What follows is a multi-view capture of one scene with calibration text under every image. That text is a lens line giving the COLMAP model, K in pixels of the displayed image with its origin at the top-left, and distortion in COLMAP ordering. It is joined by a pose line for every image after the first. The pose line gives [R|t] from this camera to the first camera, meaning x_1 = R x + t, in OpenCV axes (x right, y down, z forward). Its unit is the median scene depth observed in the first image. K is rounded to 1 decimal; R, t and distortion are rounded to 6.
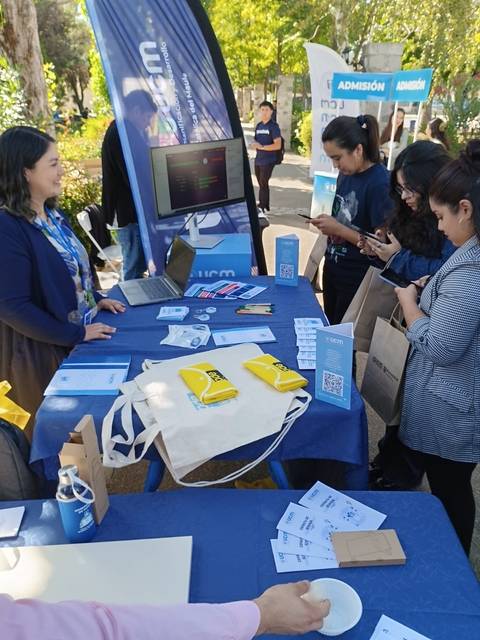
lens RADIAL K [[540.5, 0, 240.0], [0, 540.5, 320.0], [0, 0, 1]] dist [0.071689, -0.120519]
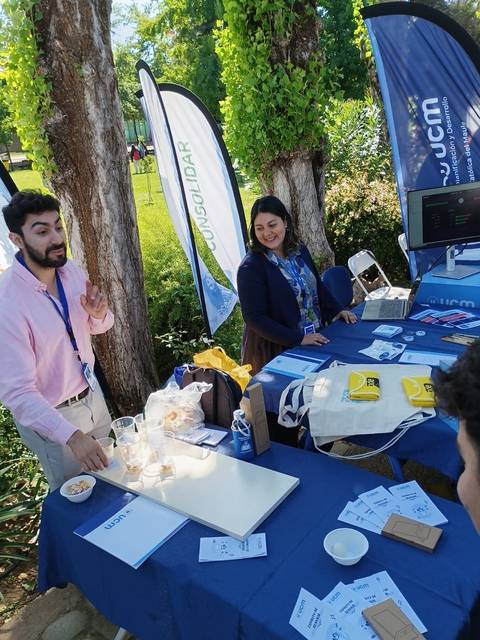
lens RADIAL K [[540.5, 0, 240.0], [0, 540.5, 320.0], [0, 0, 1]] dist [0.071689, -0.120519]
pose [[0.771734, 0.145373, -0.619107, 0.506707], [-0.153460, 0.987323, 0.040543, -0.047806], [0.617152, 0.063720, 0.784259, -0.217845]]
